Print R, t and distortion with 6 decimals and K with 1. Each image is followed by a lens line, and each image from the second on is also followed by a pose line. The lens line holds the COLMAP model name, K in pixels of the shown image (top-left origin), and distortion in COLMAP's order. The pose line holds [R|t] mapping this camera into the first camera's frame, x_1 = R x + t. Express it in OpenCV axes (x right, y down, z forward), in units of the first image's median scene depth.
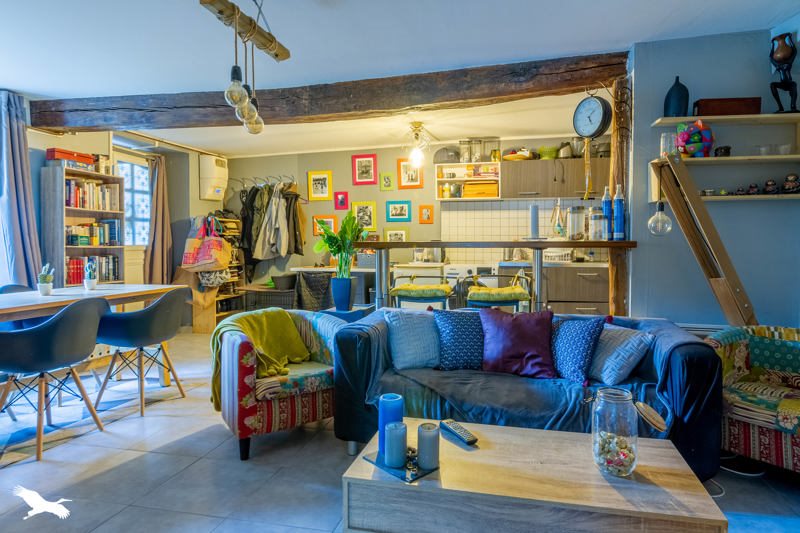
lens RADIAL K [[464.4, 0, 400.0], [0, 464.4, 266.5], [0, 0, 1]] dist [0.001991, 0.000311]
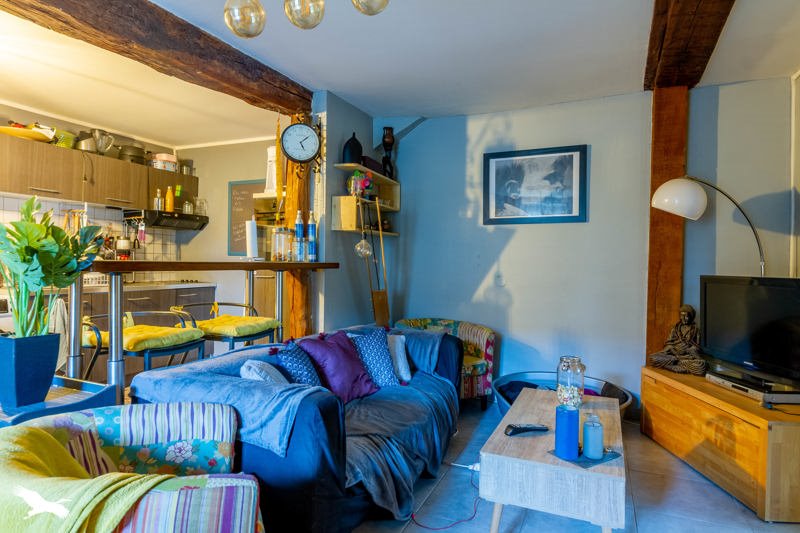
lens RADIAL K [[495.3, 0, 400.0], [0, 495.3, 266.5], [0, 0, 1]] dist [-0.002756, -0.001100]
pose [[0.148143, -0.002182, 0.988964, -0.507904], [0.039685, 0.999205, -0.003740, -0.025078], [-0.988169, 0.039801, 0.148111, 0.492322]]
